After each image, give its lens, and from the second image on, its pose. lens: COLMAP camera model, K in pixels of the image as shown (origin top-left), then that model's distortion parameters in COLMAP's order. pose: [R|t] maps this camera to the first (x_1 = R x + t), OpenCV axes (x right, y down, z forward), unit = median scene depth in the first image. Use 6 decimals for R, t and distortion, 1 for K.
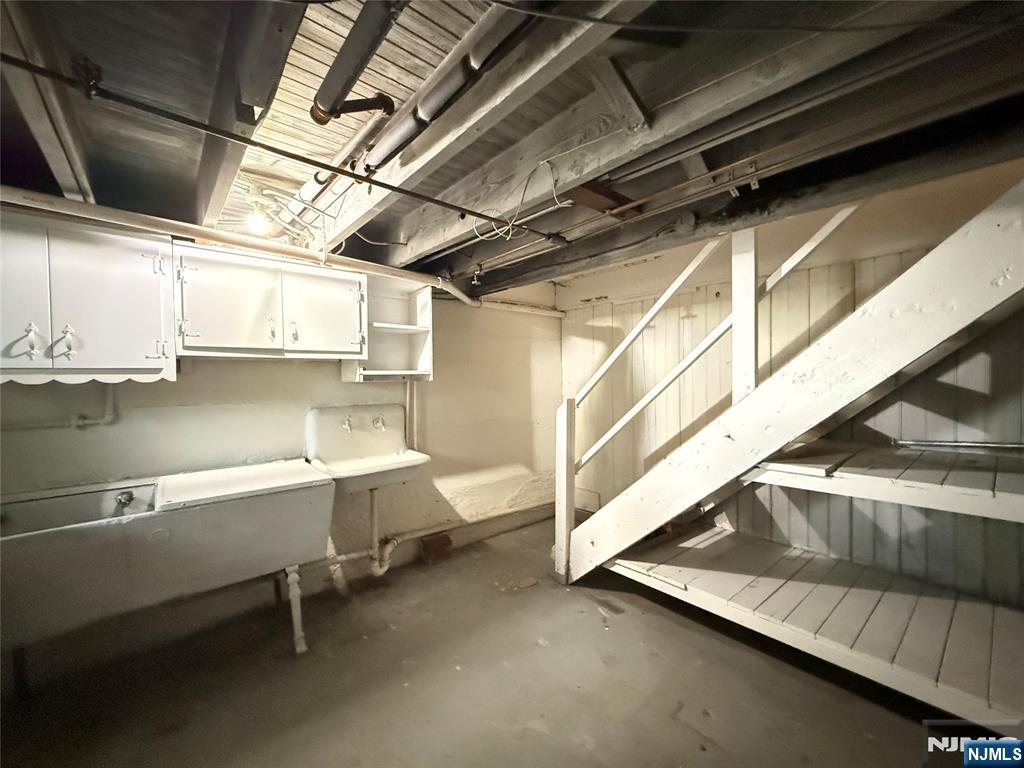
lens RADIAL K [[407.2, 0, 514.1], [0, 407.2, 384.4], [0, 0, 1]] dist [-0.000067, 0.000346]
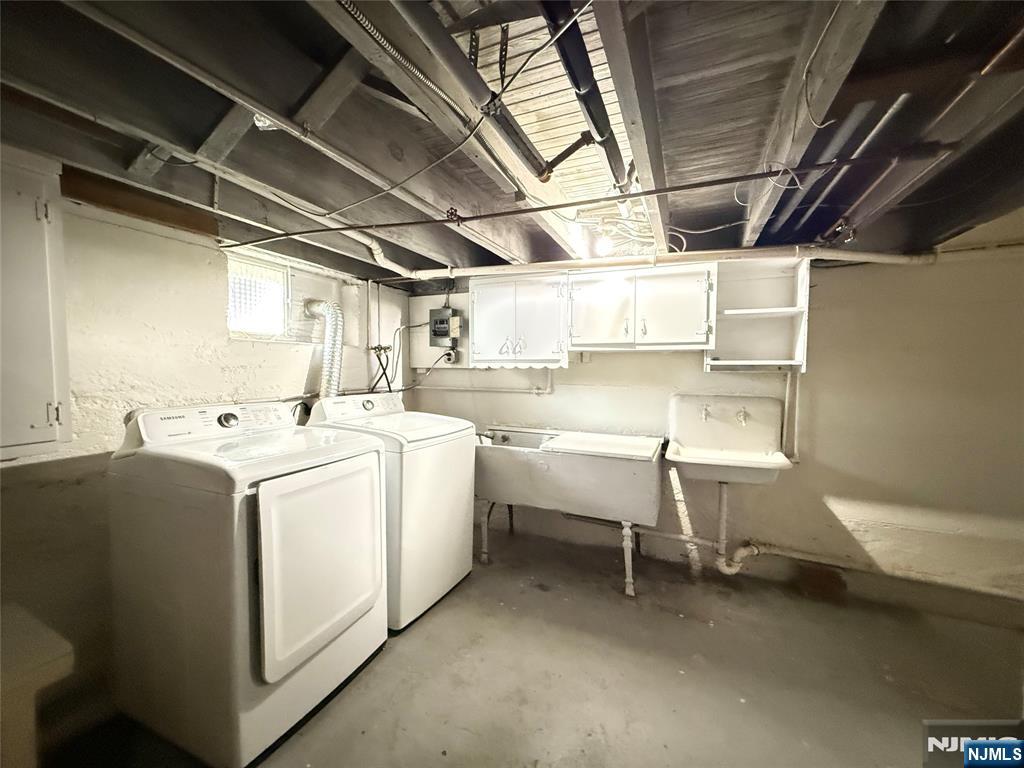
lens RADIAL K [[407.2, 0, 514.1], [0, 407.2, 384.4], [0, 0, 1]] dist [-0.000067, 0.000346]
pose [[0.433410, 0.052576, -0.899662, 0.294088], [-0.026561, 0.998608, 0.045563, -0.007888], [0.900806, 0.004148, 0.434203, 0.128880]]
